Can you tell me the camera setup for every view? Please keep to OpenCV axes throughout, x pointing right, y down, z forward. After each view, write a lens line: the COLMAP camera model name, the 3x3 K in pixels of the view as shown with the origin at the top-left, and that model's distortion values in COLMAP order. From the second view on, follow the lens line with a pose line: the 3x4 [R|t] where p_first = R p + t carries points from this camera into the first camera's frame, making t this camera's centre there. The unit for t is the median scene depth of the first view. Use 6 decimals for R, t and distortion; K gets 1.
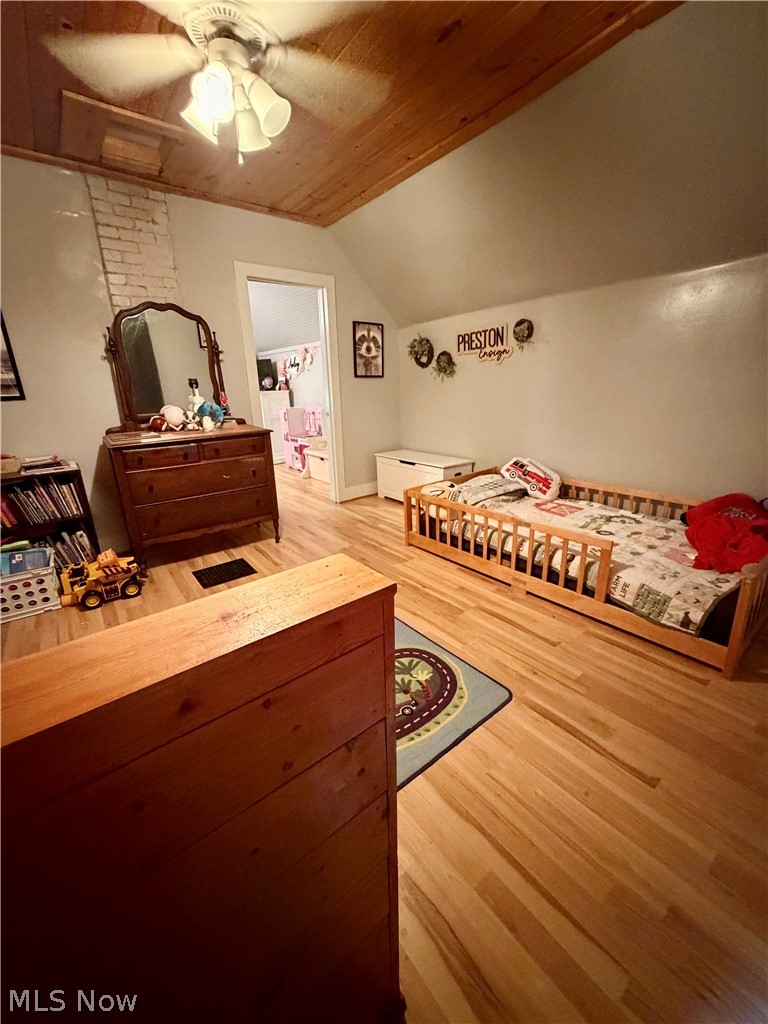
lens RADIAL K [[408.6, 0, 382.2], [0, 408.6, 511.1], [0, 0, 1]] dist [0.007432, 0.000374]
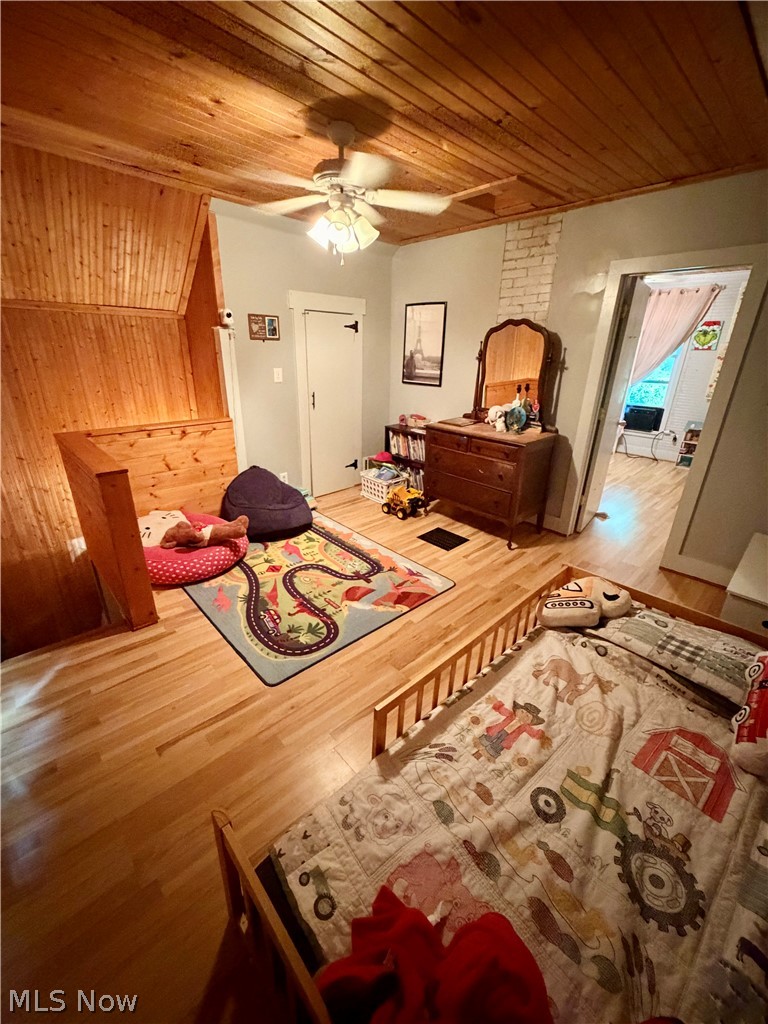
lens RADIAL K [[408.6, 0, 382.4], [0, 408.6, 509.5], [0, 0, 1]] dist [0.007432, 0.000374]
pose [[0.088477, 0.396628, -0.913706, 0.733083], [-0.320021, 0.879990, 0.351004, -0.319996], [0.943270, 0.261349, 0.204788, 0.545121]]
